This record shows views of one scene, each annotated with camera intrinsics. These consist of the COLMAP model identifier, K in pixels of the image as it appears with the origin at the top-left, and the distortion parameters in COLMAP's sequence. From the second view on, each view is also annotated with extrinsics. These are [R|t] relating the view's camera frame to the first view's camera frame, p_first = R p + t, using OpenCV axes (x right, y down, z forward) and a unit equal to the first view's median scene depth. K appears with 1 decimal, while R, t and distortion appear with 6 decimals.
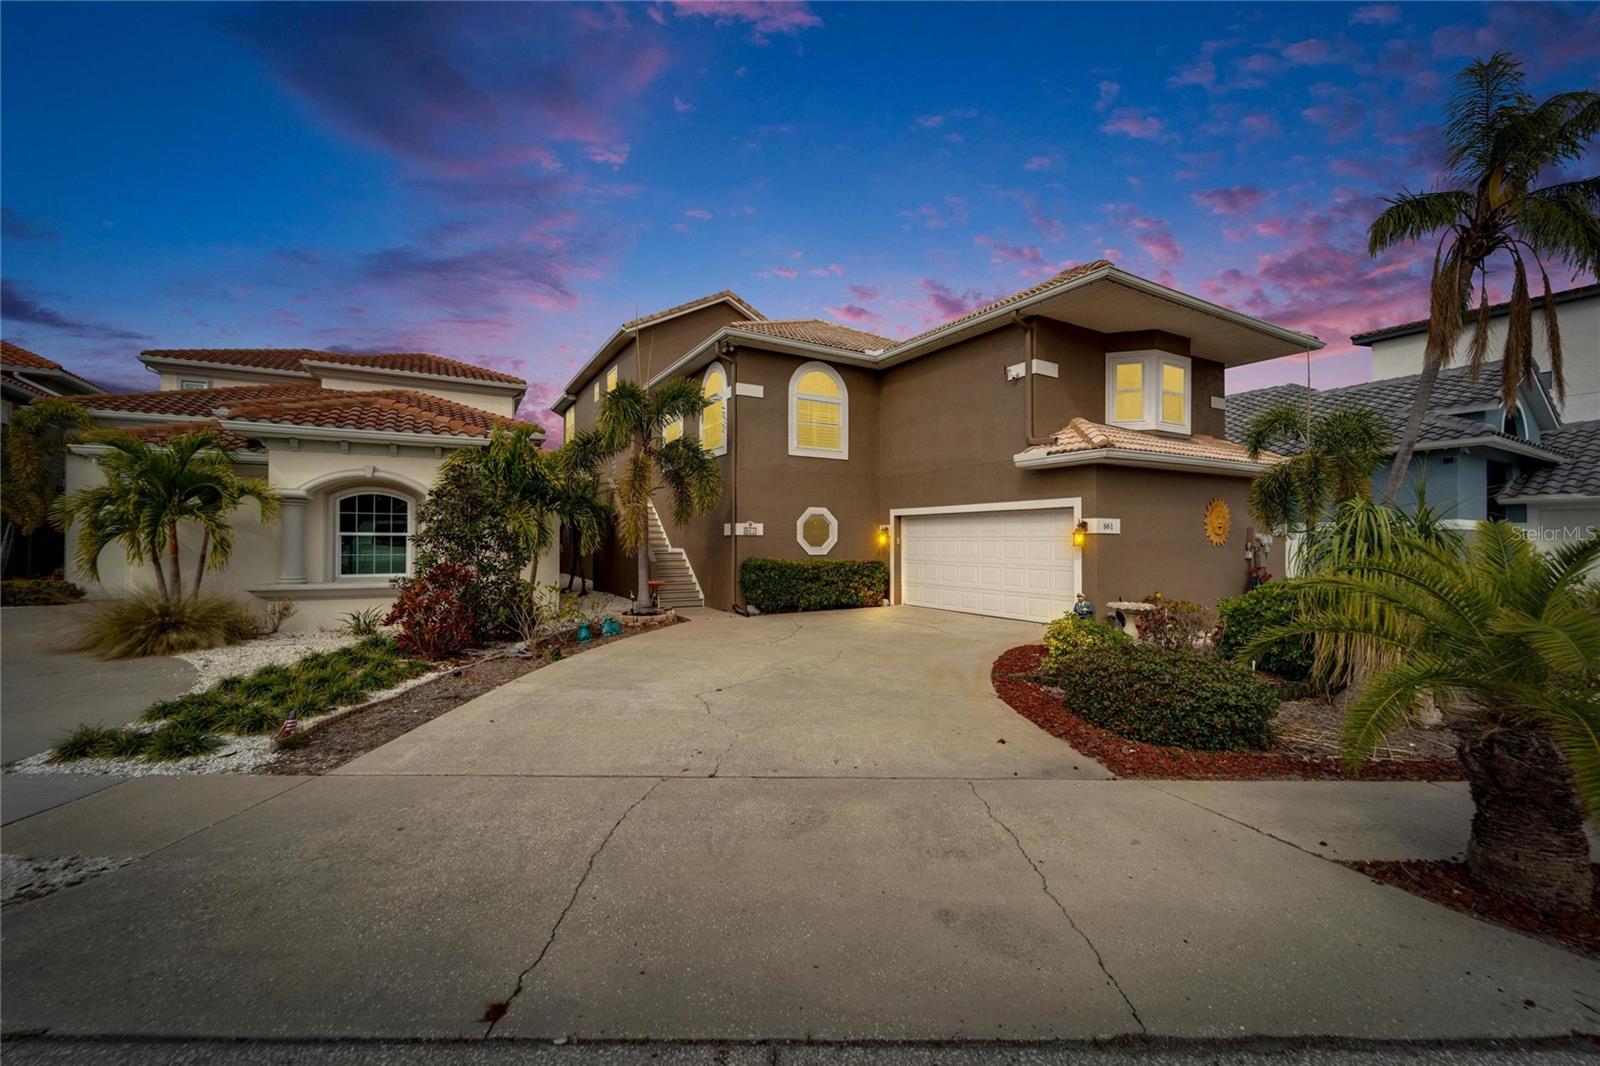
lens RADIAL K [[635.5, 0, 795.7], [0, 635.5, 514.9], [0, 0, 1]] dist [0.001365, 0.000026]
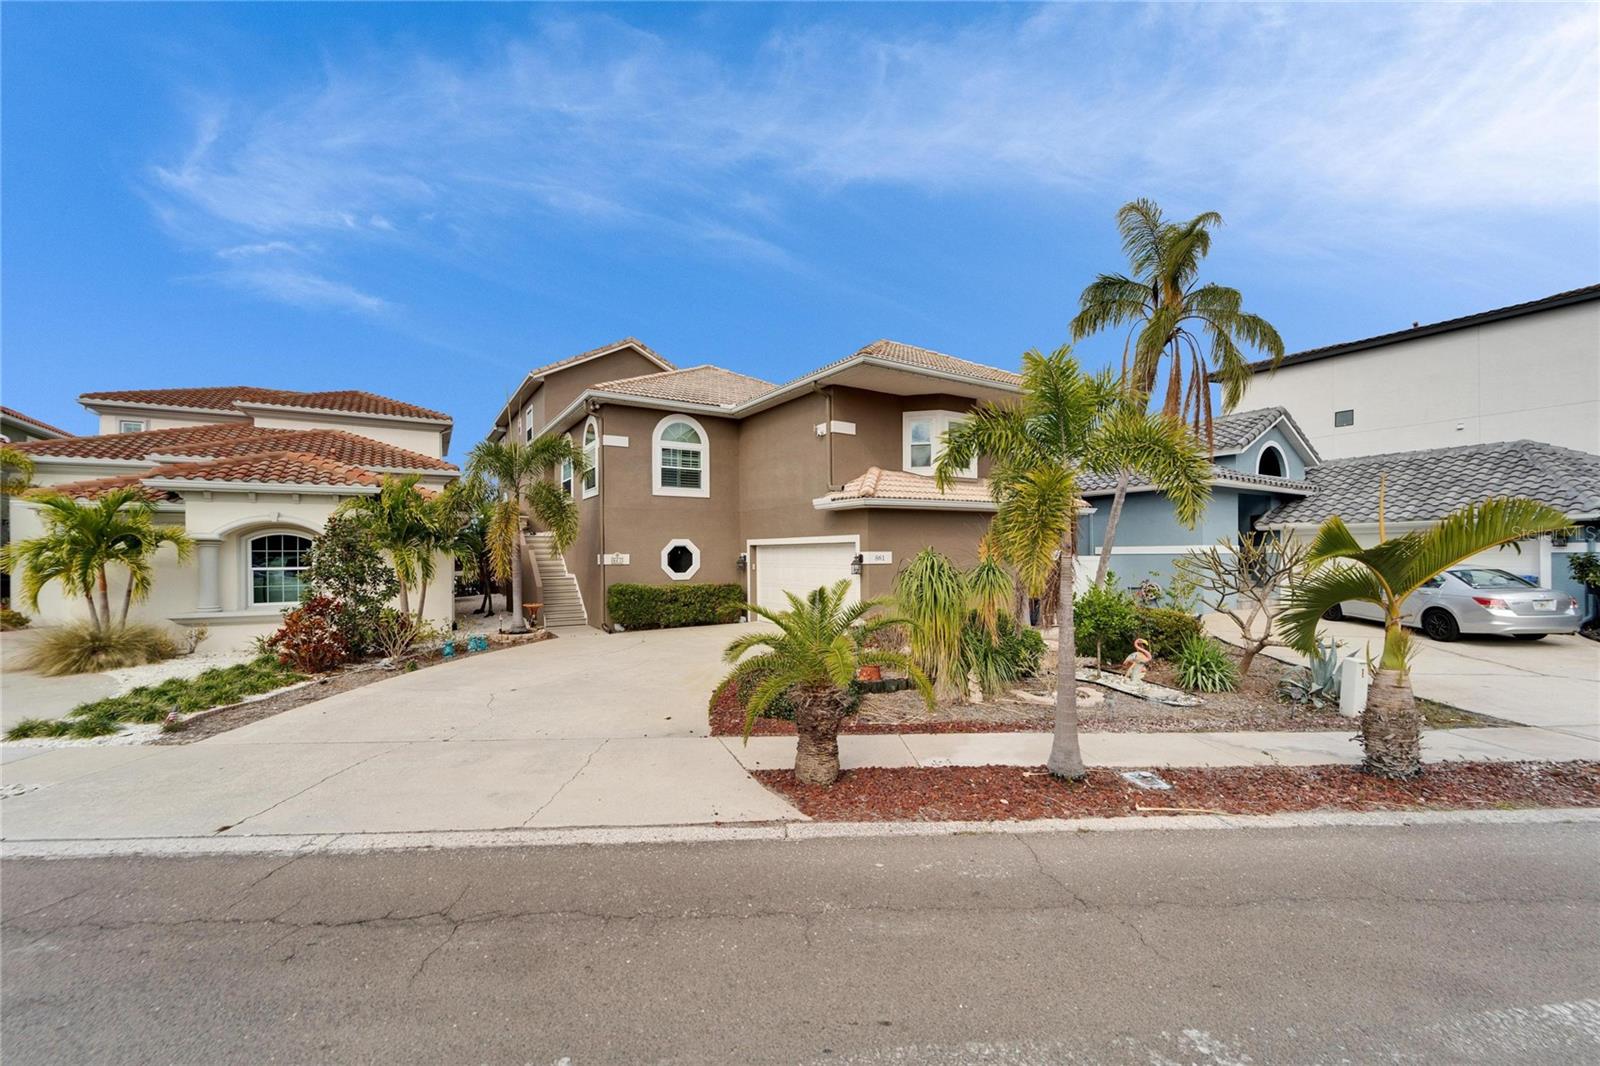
lens RADIAL K [[632.5, 0, 789.8], [0, 632.5, 533.7], [0, 0, 1]] dist [0.000542, -0.000274]
pose [[0.999348, -0.008857, 0.035016, 0.268545], [0.008562, 0.999927, 0.008561, -0.041239], [-0.035089, -0.008256, 0.999350, -0.233024]]
